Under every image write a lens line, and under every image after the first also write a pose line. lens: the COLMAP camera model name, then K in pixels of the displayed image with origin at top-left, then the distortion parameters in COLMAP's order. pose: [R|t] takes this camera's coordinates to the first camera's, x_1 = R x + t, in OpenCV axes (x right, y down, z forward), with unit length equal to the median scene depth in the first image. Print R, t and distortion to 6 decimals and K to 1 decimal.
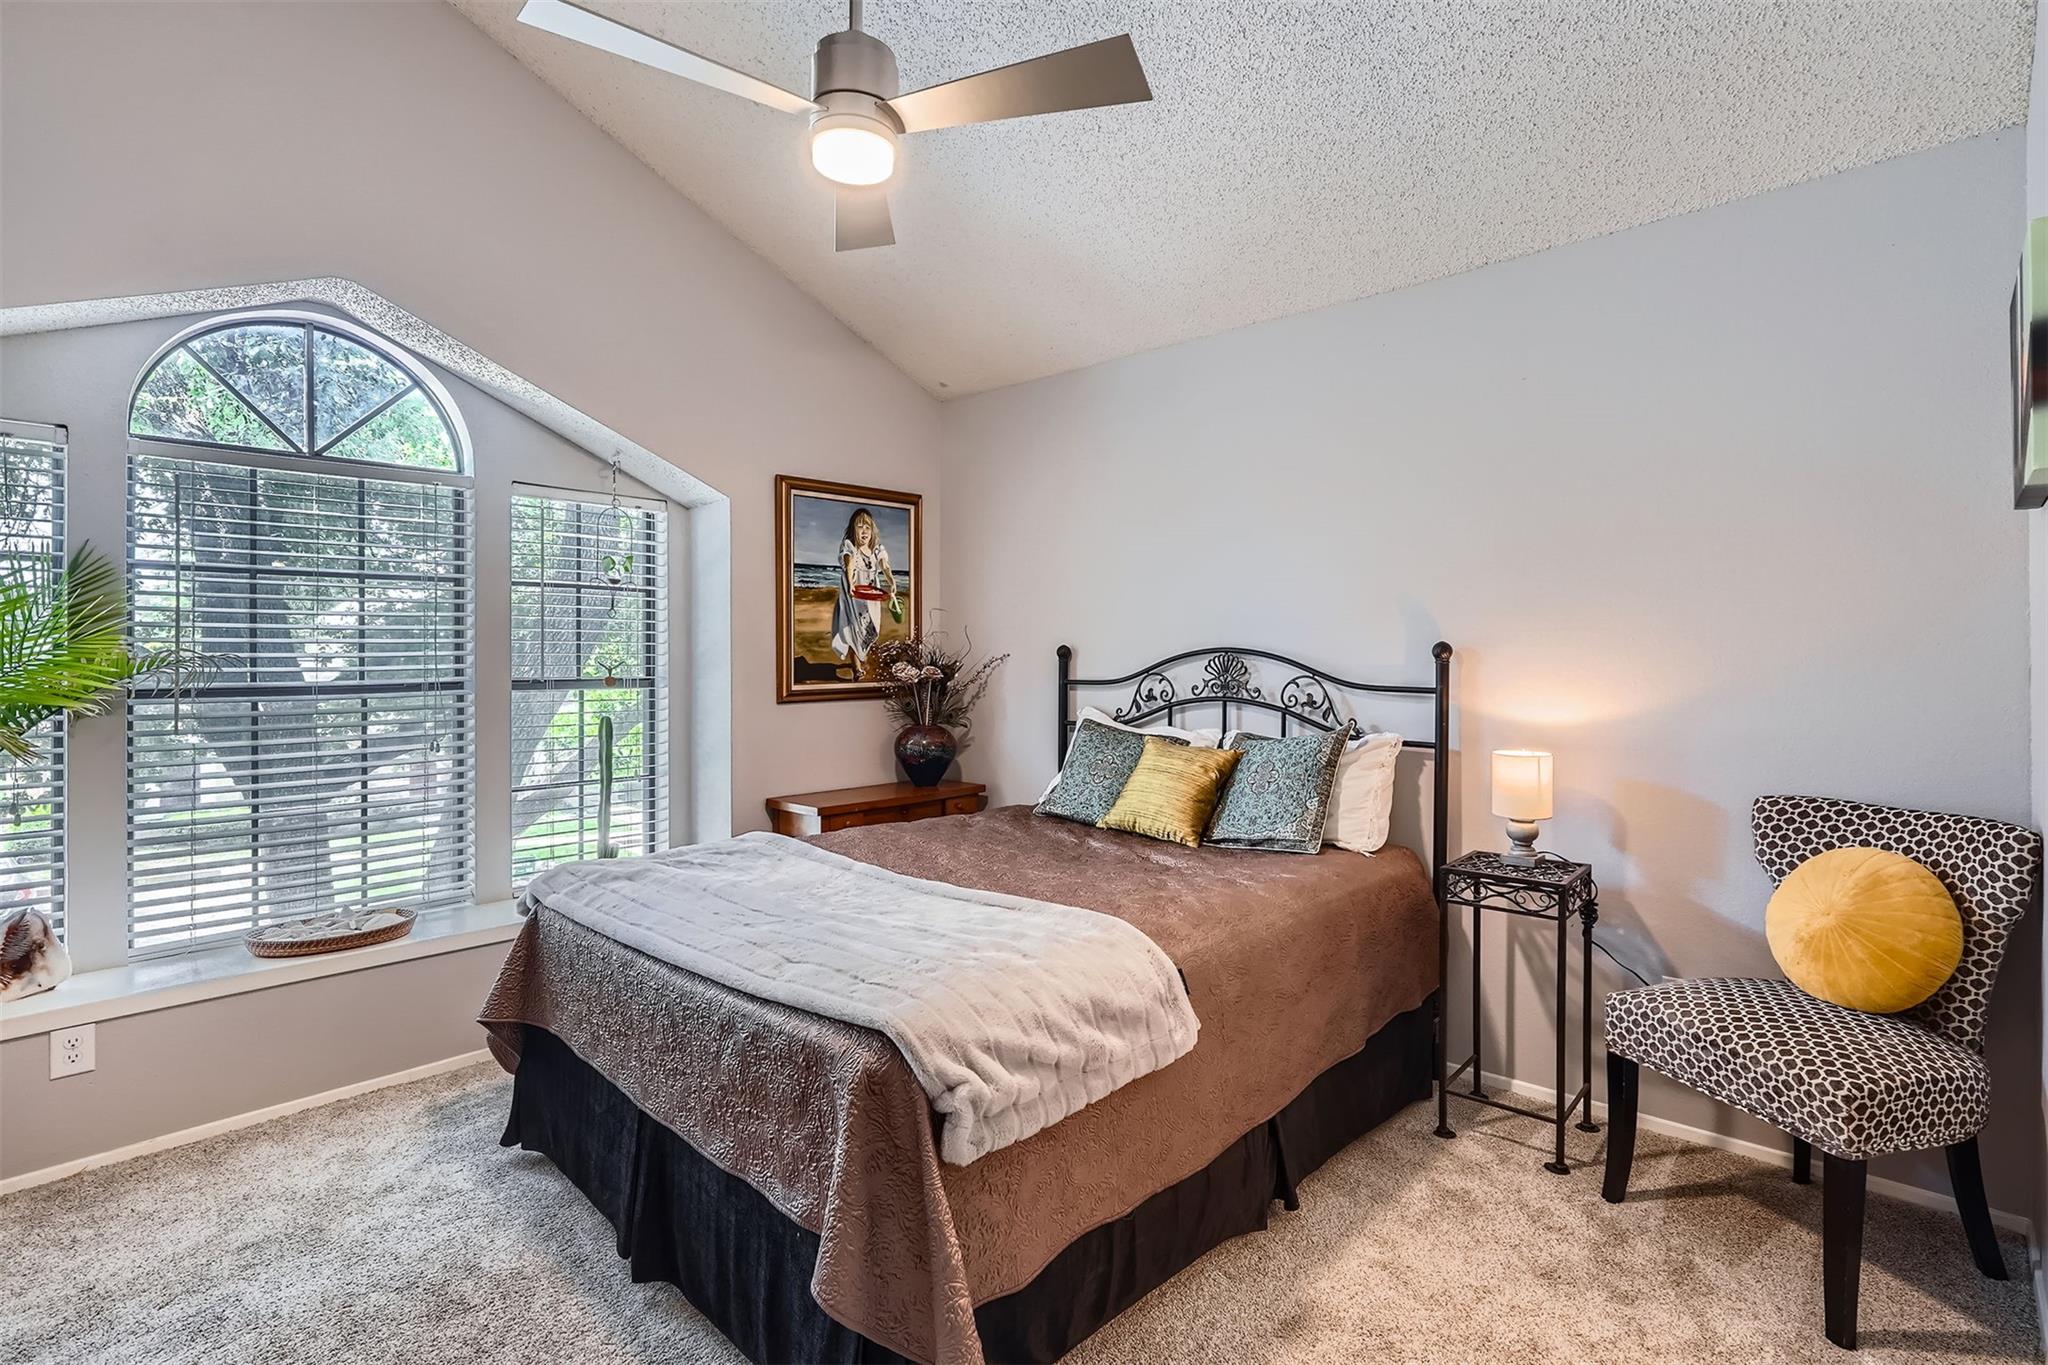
lens RADIAL K [[1000.4, 0, 1032.8], [0, 1000.4, 669.0], [0, 0, 1]] dist [-0.003846, -0.000055]
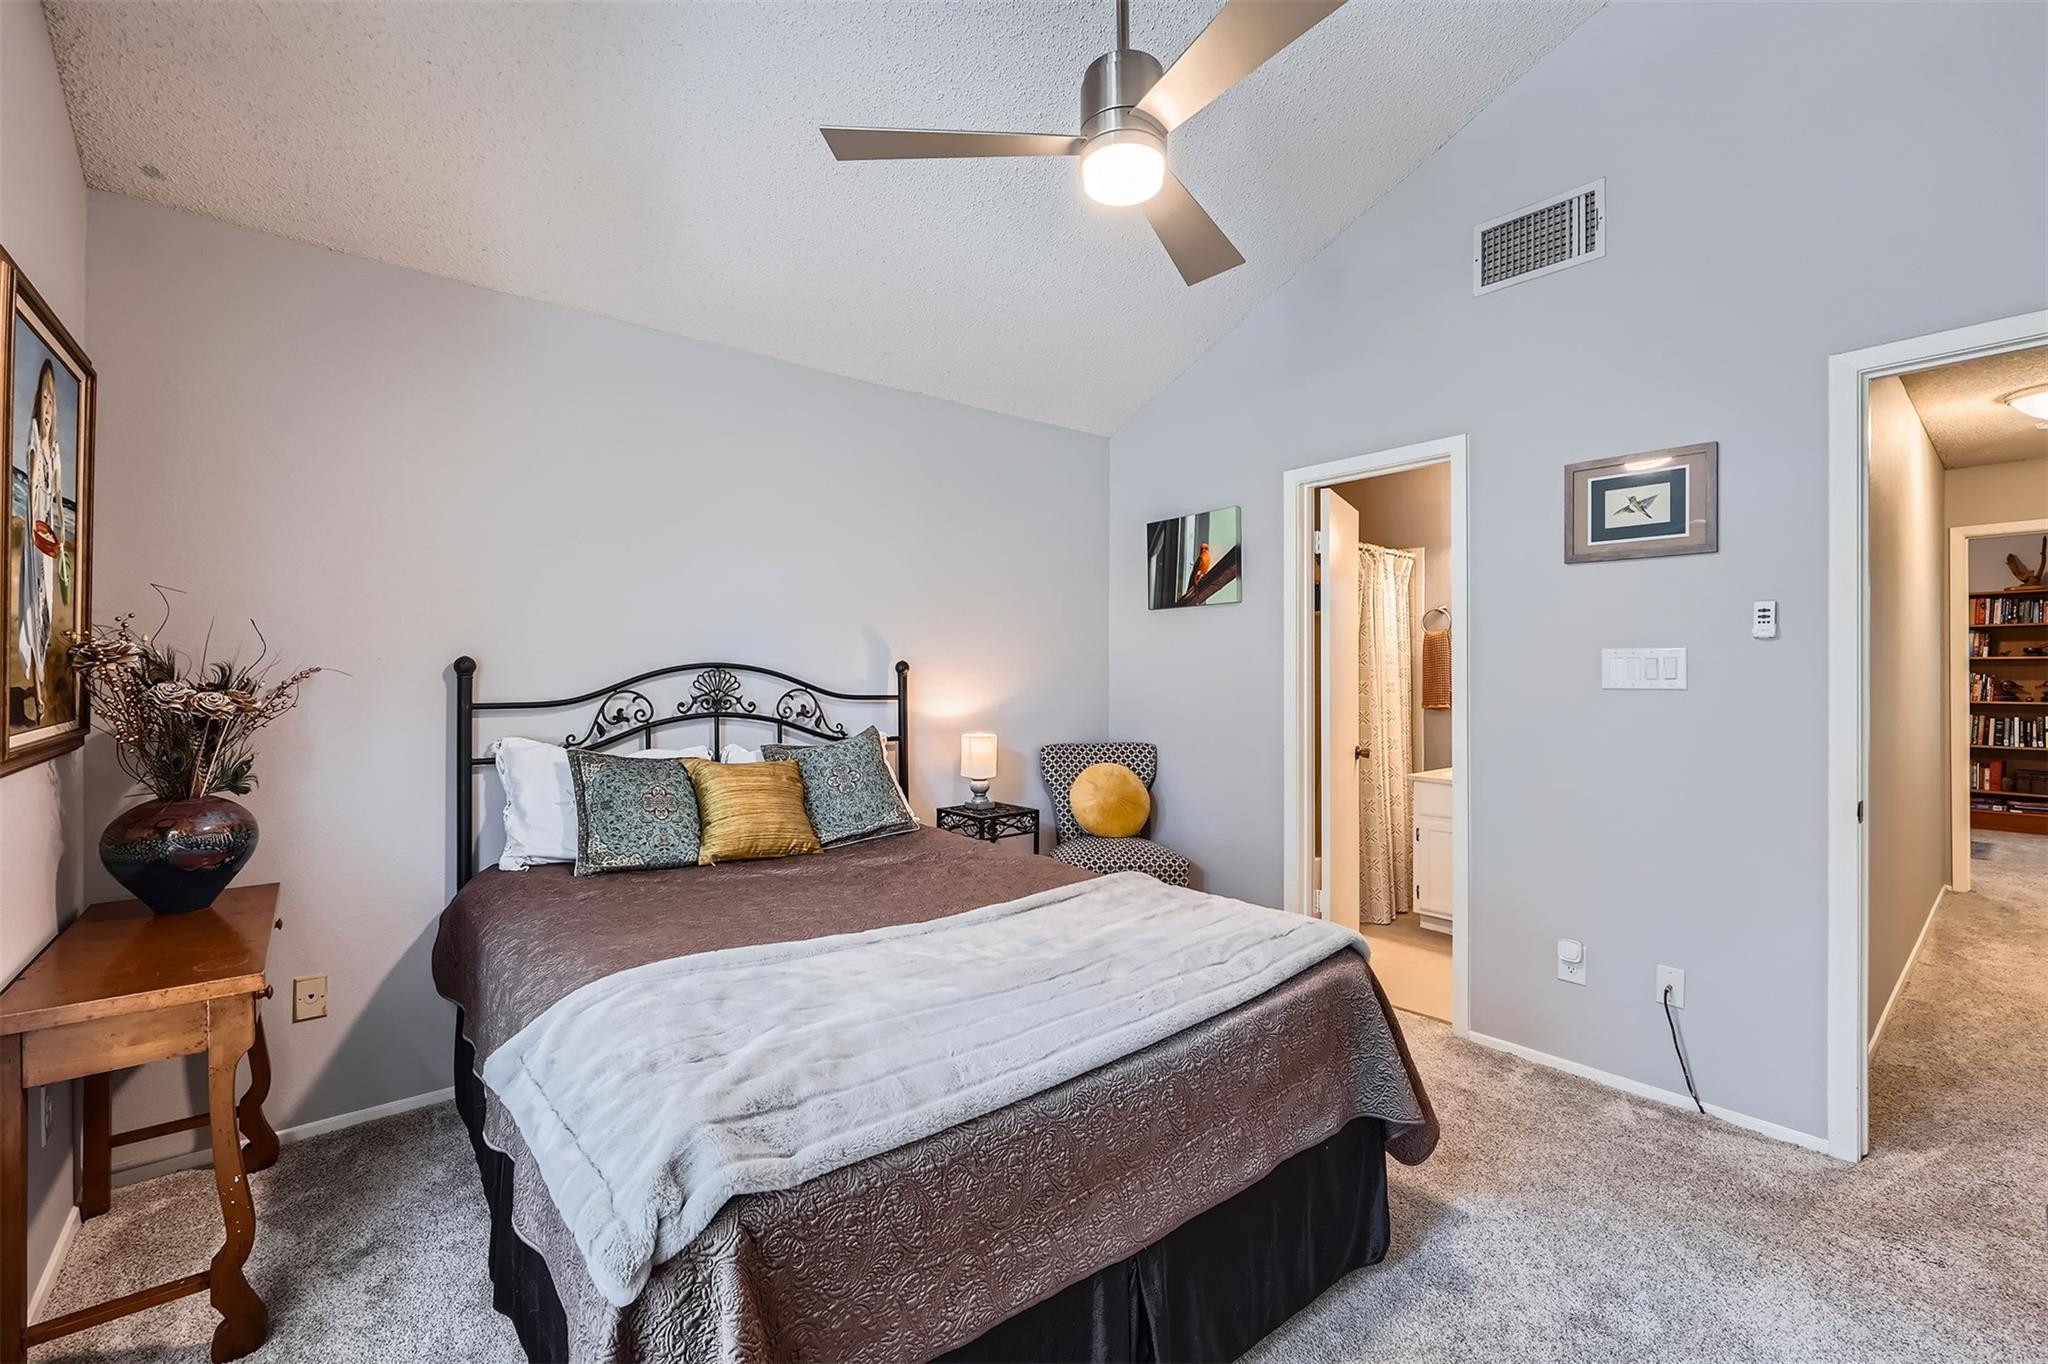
lens RADIAL K [[881.2, 0, 1033.5], [0, 881.2, 681.3], [0, 0, 1]] dist [-0.014278, 0.003381]
pose [[0.112317, -0.011466, 0.993606, -0.670978], [0.010535, 0.999891, 0.010348, -0.008817], [-0.993617, 0.009305, 0.112425, 0.620733]]
